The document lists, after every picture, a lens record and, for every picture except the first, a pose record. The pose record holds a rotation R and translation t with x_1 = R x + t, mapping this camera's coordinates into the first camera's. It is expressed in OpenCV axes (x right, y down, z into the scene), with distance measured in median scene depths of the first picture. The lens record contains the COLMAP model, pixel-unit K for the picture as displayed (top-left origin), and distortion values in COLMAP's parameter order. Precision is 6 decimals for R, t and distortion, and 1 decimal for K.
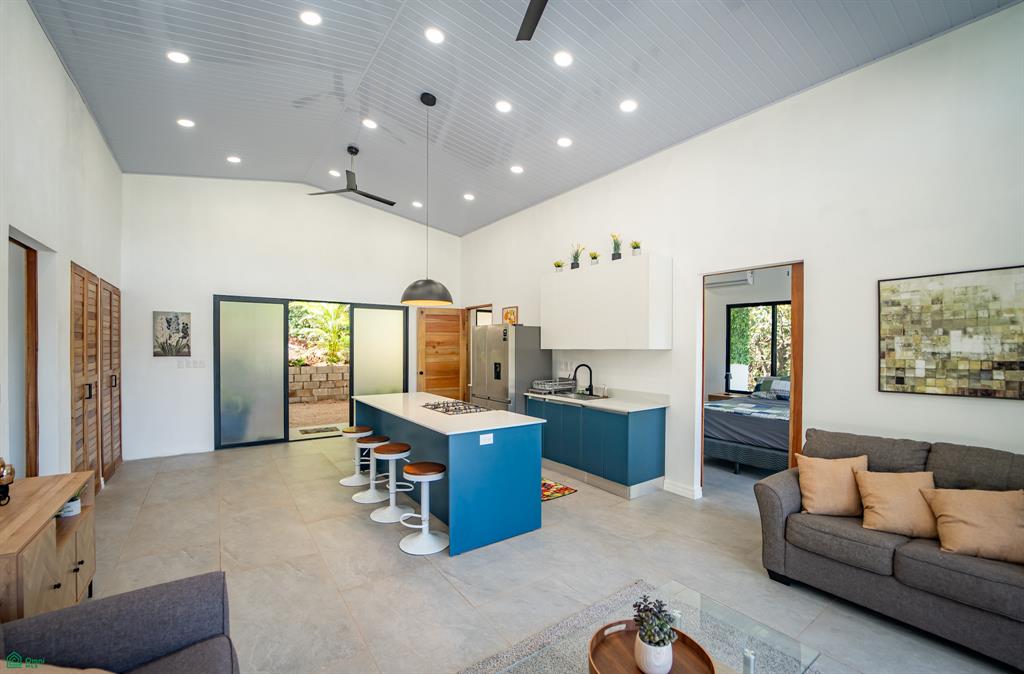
lens RADIAL K [[424.5, 0, 508.7], [0, 424.5, 346.9], [0, 0, 1]] dist [-0.018319, 0.000038]
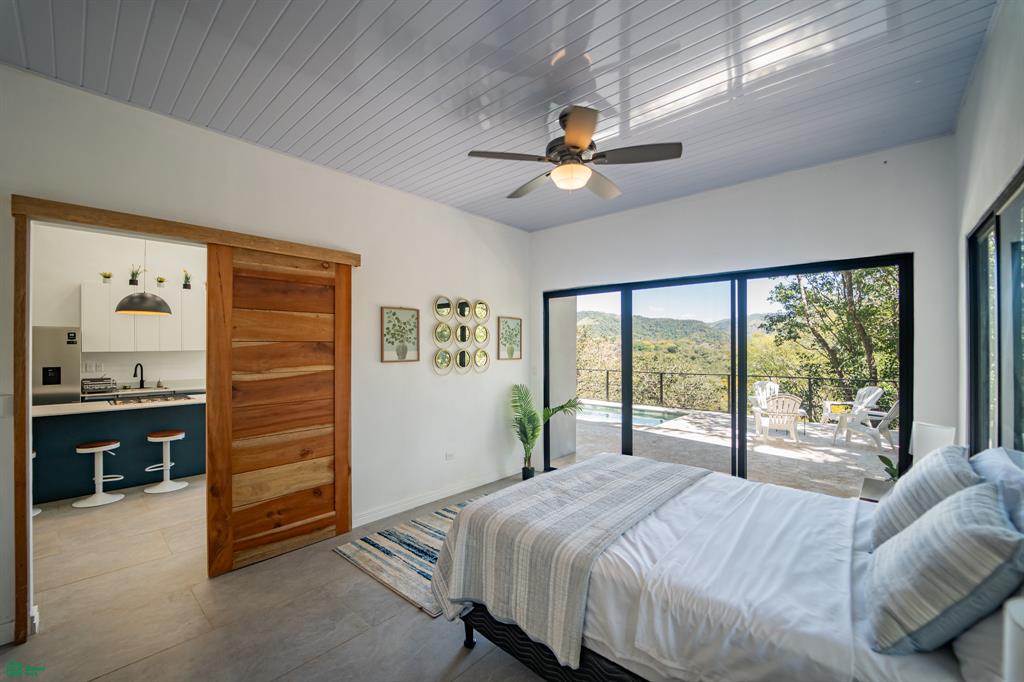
lens RADIAL K [[413.8, 0, 514.7], [0, 413.8, 342.3], [0, 0, 1]] dist [-0.021227, 0.000258]
pose [[-0.230304, 0.005659, 0.973102, -1.110920], [0.004450, 0.999979, -0.004762, -0.008279], [-0.973108, 0.003234, -0.230325, 0.190212]]
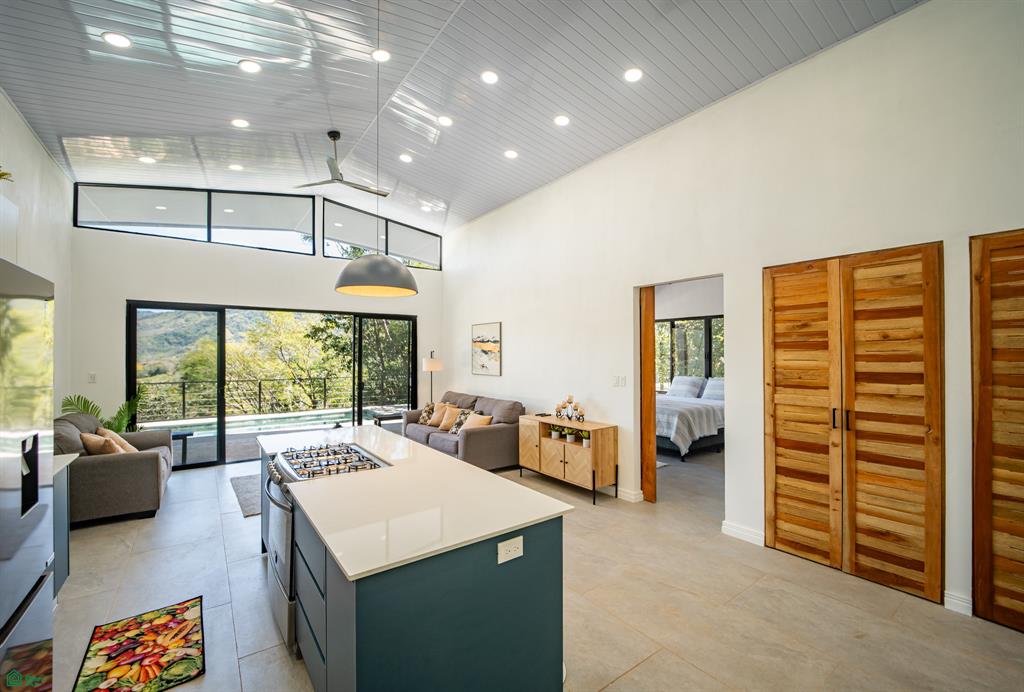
lens RADIAL K [[426.2, 0, 513.5], [0, 426.2, 348.5], [0, 0, 1]] dist [-0.011389, 0.000300]
pose [[-0.999704, -0.001380, -0.024303, -0.277012], [-0.001223, 0.999978, -0.006476, -0.009471], [0.024311, -0.006445, -0.999684, 1.201923]]
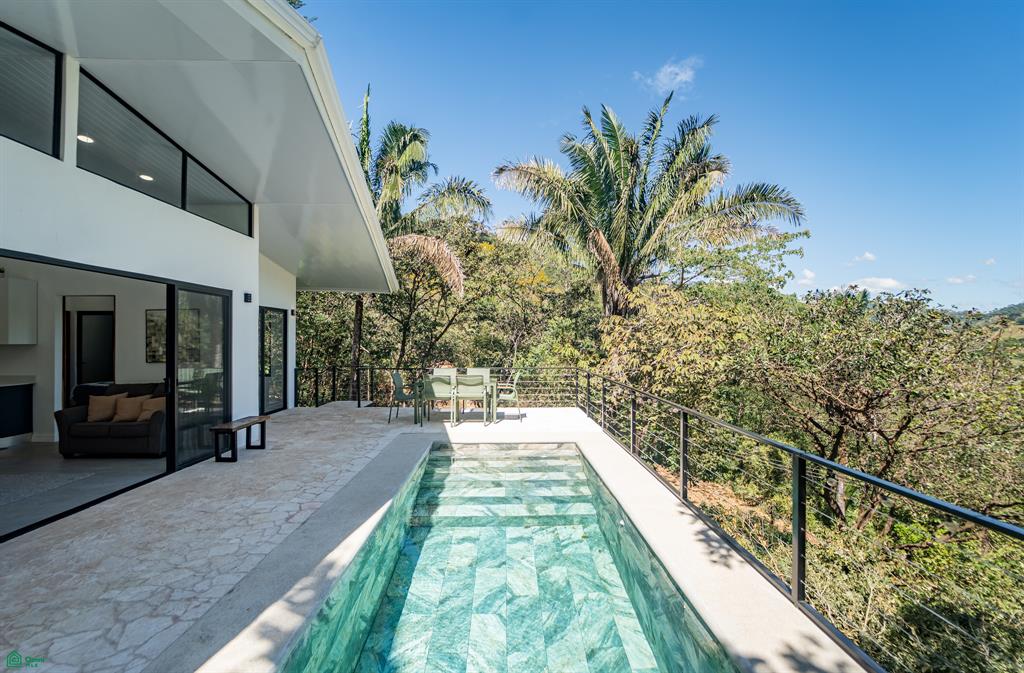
lens RADIAL K [[424.3, 0, 517.0], [0, 424.3, 339.4], [0, 0, 1]] dist [-0.023427, 0.000341]
pose [[0.546401, -0.002412, 0.837520, 0.078828], [0.009600, 0.999948, -0.003383, 0.007978], [-0.837469, 0.009888, 0.546396, -0.898783]]
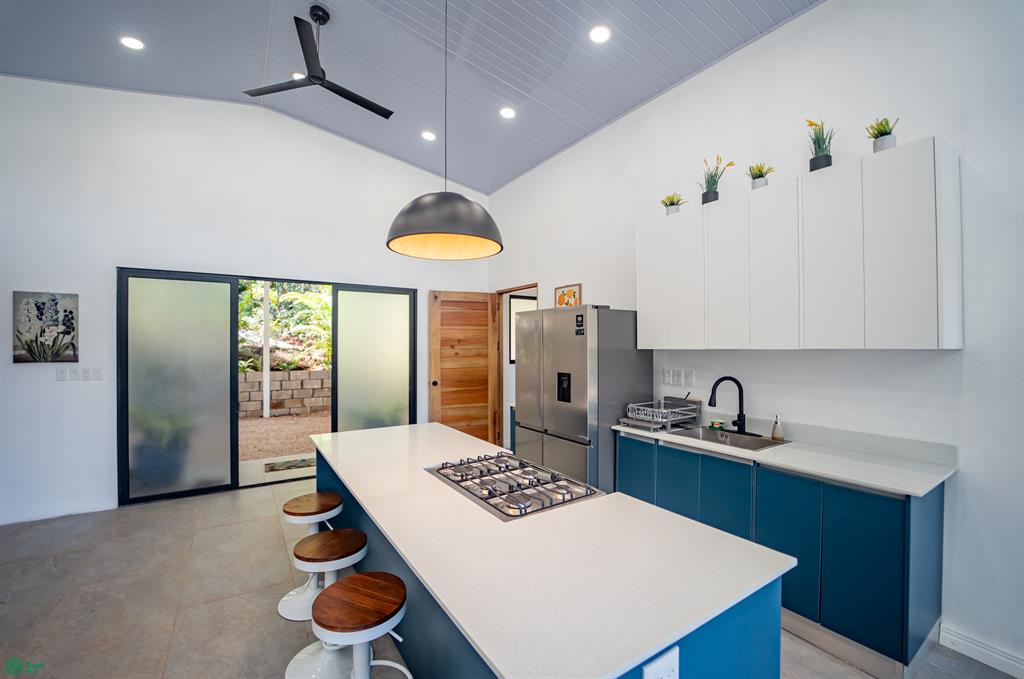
lens RADIAL K [[424.4, 0, 505.4], [0, 424.4, 342.5], [0, 0, 1]] dist [-0.022552, 0.000055]
pose [[0.999148, -0.004104, -0.041072, -0.080280], [0.003714, 0.999947, -0.009569, 0.000887], [0.041110, 0.009408, 0.999110, 0.403932]]
